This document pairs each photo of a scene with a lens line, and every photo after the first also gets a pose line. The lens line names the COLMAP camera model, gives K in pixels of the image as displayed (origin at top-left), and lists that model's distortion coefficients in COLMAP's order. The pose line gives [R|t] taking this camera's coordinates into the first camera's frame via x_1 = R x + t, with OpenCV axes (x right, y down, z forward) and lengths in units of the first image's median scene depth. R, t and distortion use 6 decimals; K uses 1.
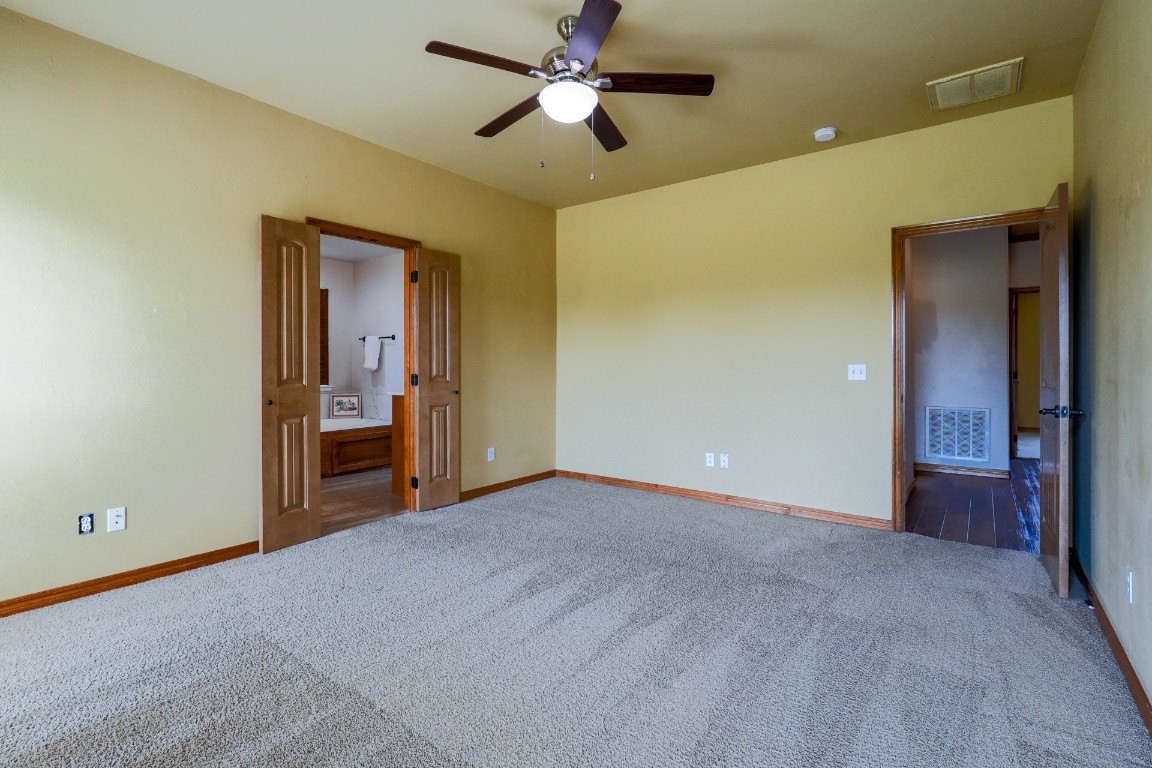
lens RADIAL K [[531.4, 0, 572.0], [0, 531.4, 366.3], [0, 0, 1]] dist [-0.005905, 0.000824]
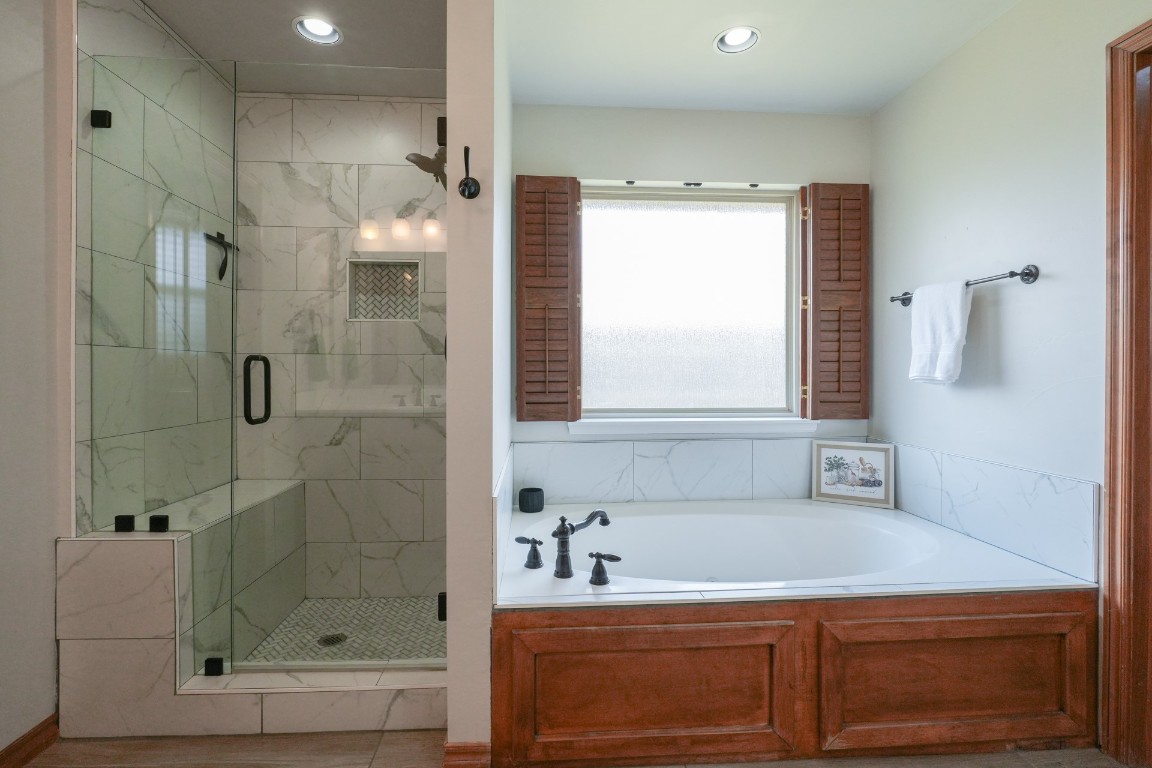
lens RADIAL K [[531.4, 0, 571.2], [0, 531.4, 374.3], [0, 0, 1]] dist [-0.005905, 0.000824]
pose [[0.658072, 0.009803, -0.752891, -0.303088], [-0.006577, 0.999952, 0.007271, 0.000411], [0.752926, 0.000167, 0.658105, 0.661730]]
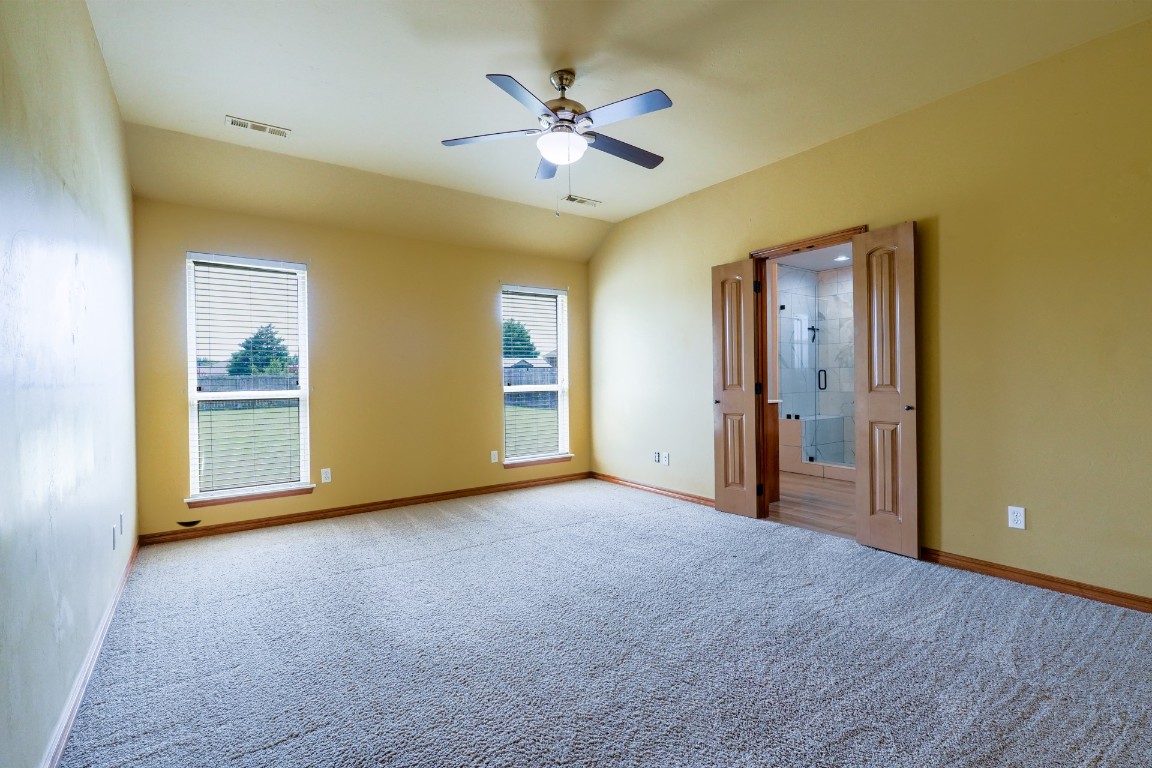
lens RADIAL K [[531.4, 0, 575.5], [0, 531.4, 387.8], [0, 0, 1]] dist [-0.005905, 0.000824]
pose [[-0.298058, 0.026937, -0.954168, 0.465764], [0.017710, 0.999586, 0.022687, -0.003459], [0.954383, -0.010136, -0.298412, 0.577515]]
